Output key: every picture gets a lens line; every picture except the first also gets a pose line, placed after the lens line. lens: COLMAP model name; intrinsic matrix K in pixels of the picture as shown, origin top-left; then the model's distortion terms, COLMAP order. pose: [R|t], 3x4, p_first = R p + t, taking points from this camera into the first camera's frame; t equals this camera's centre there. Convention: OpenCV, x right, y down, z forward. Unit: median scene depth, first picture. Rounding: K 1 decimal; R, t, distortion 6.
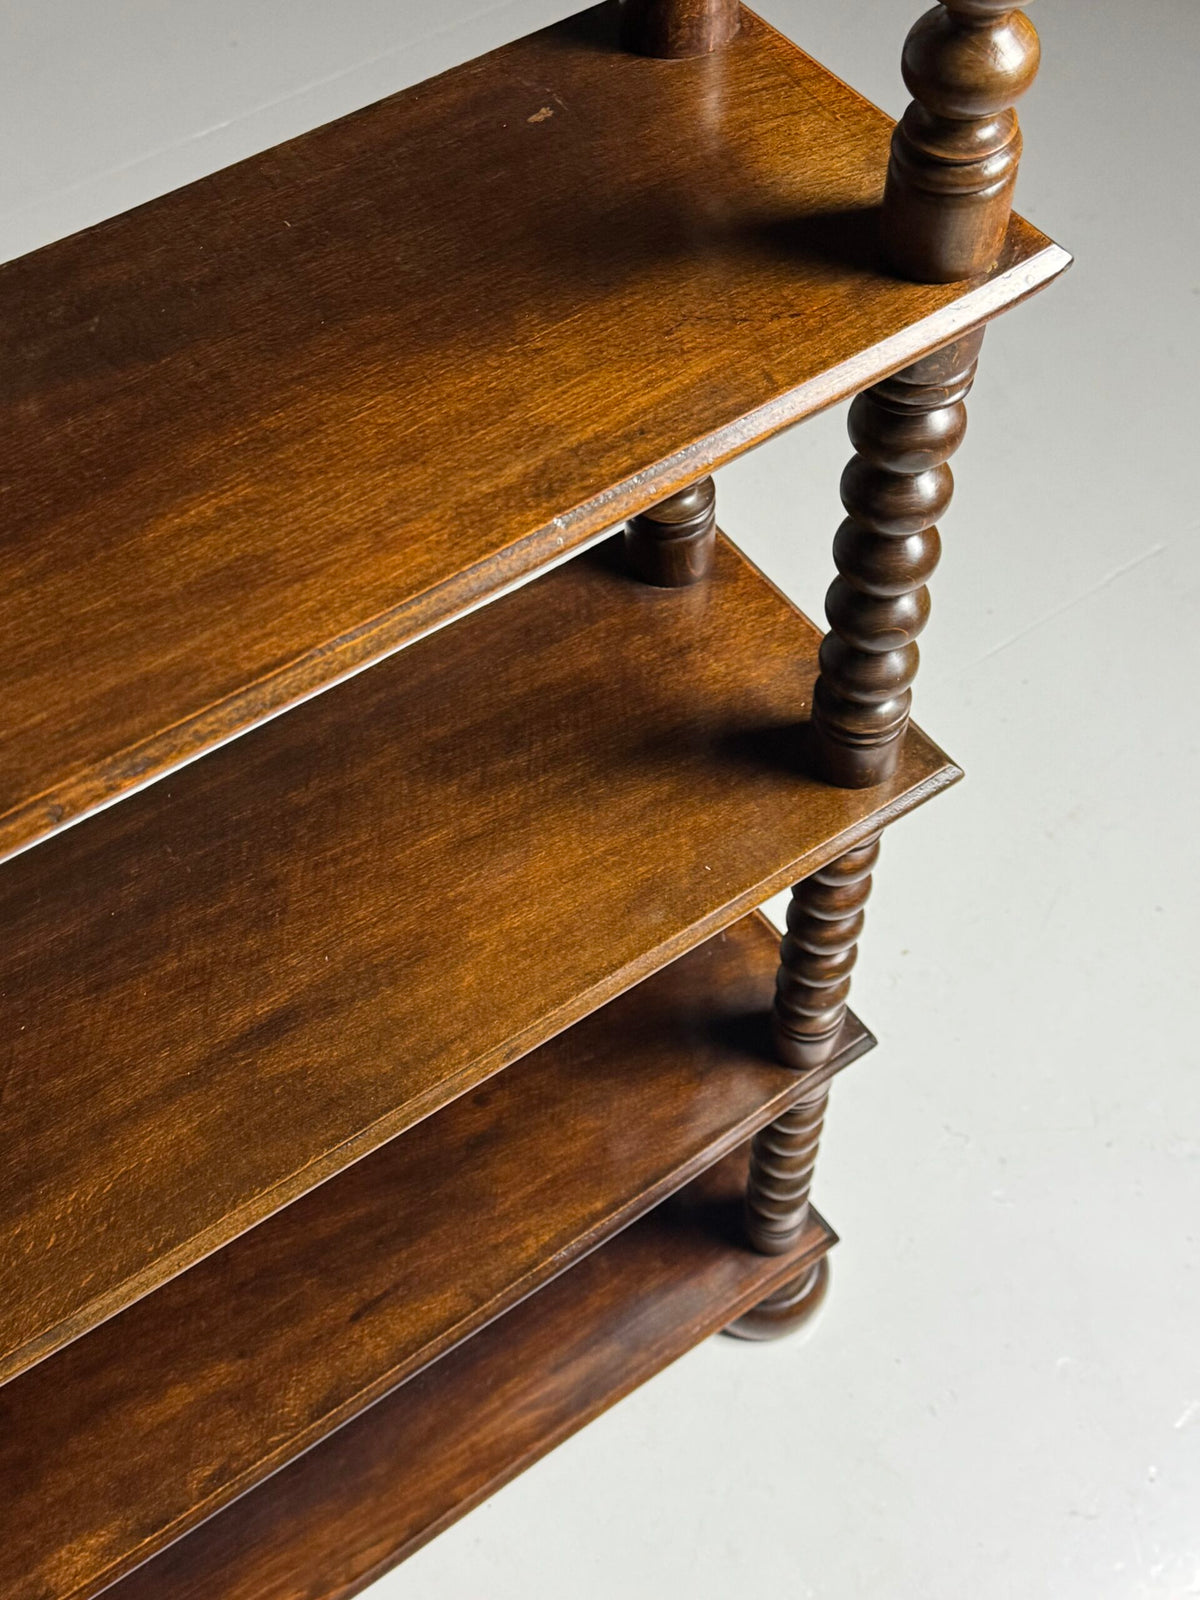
lens RADIAL K [[1873.6, 0, 600.0], [0, 1873.6, 800.0], [0, 0, 1]] dist [0.176605, -0.369692]
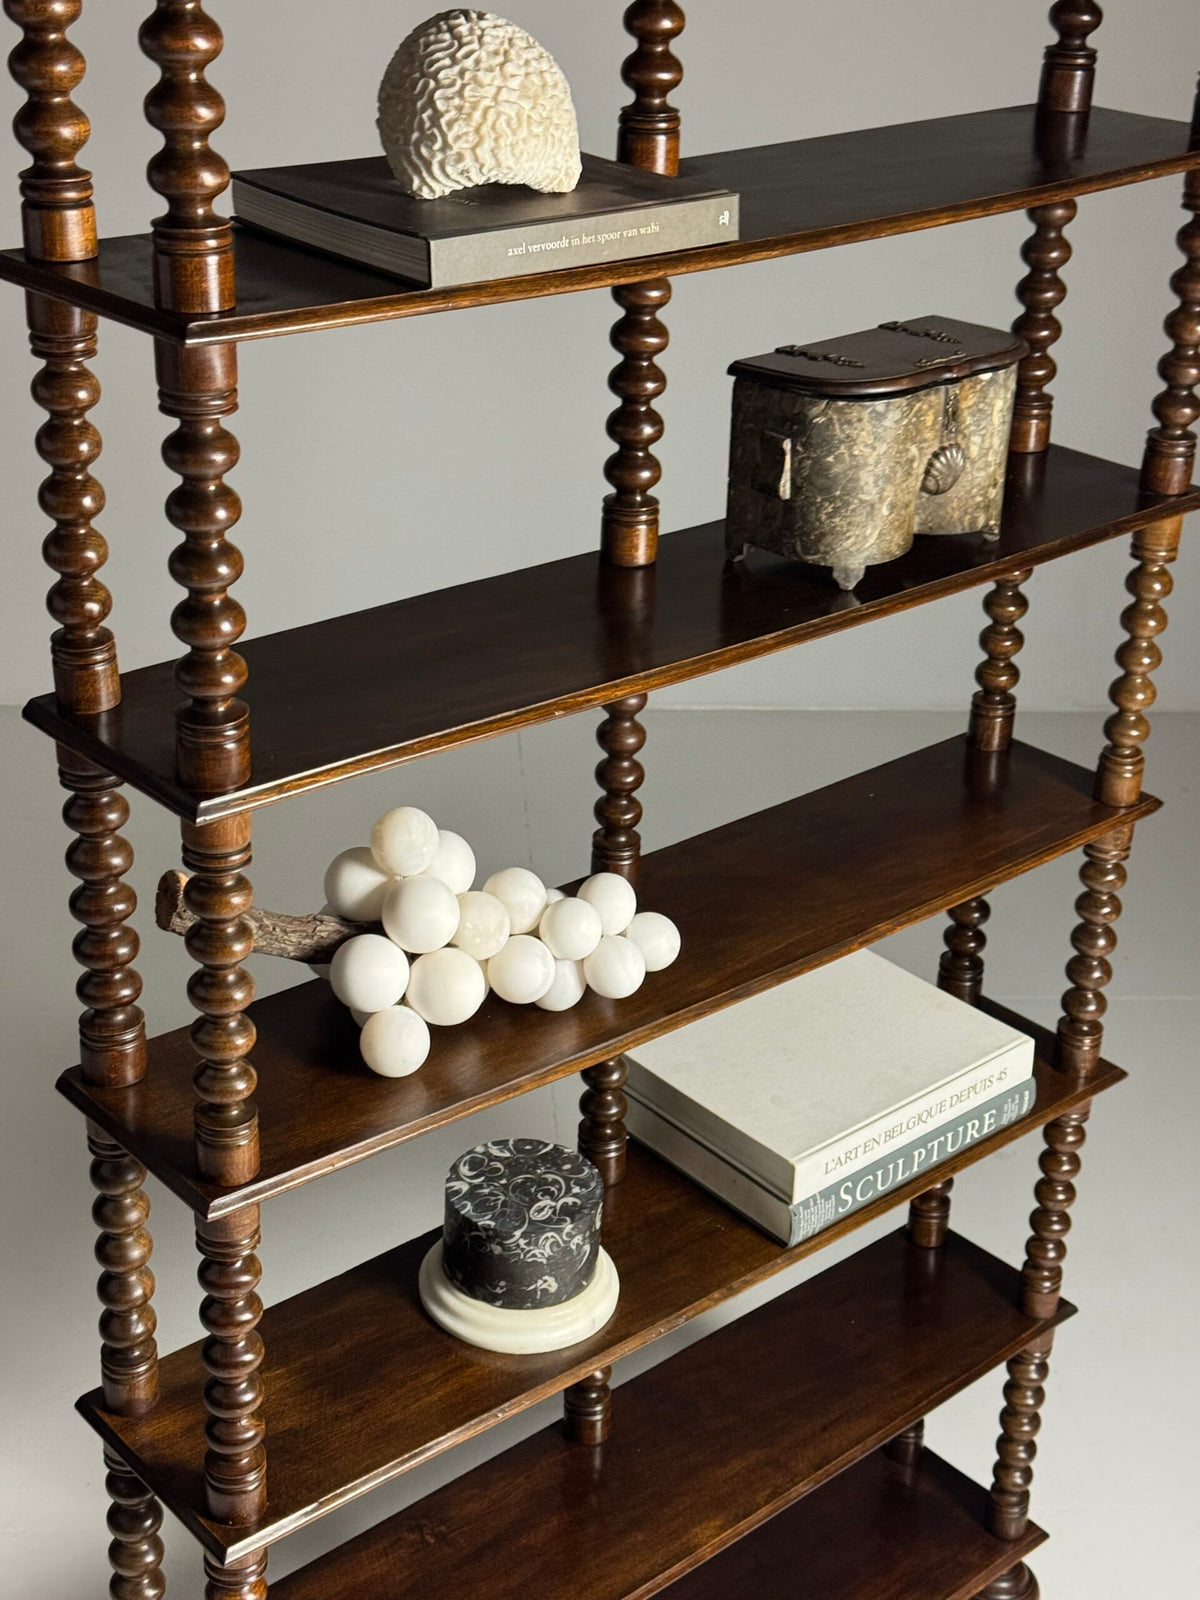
lens RADIAL K [[2267.6, 0, 600.0], [0, 2267.6, 800.0], [0, 0, 1]] dist [0.109475, 0.049978]
pose [[0.993342, 0.000802, 0.115203, -0.708933], [0.055151, 0.874634, -0.481636, 0.946379], [-0.101147, 0.484783, 0.868766, -1.339223]]
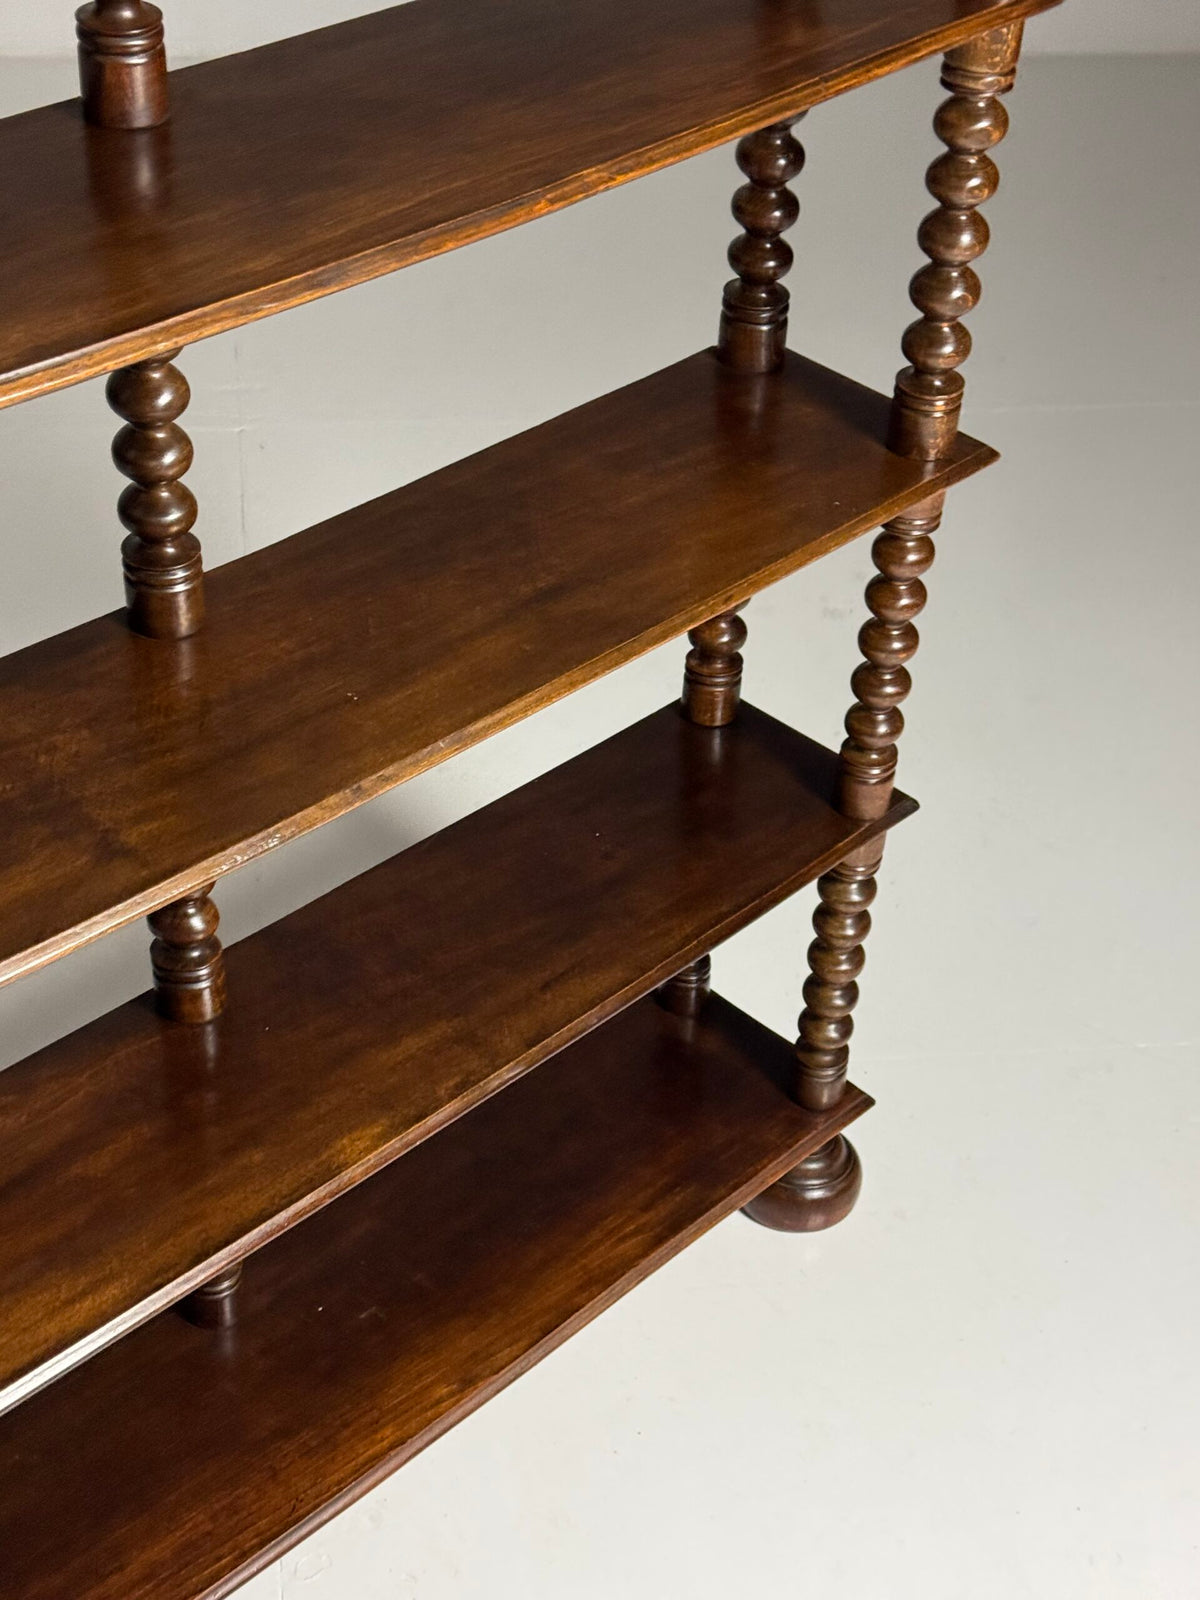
lens RADIAL K [[2392.8, 0, 594.0], [0, 2392.8, 815.7], [0, 0, 1]] dist [0.149914, -0.127868]
pose [[0.984422, -0.052543, 0.167786, -0.424229], [0.098203, 0.955888, -0.276830, 0.724475], [-0.145839, 0.288994, 0.946157, -0.563119]]
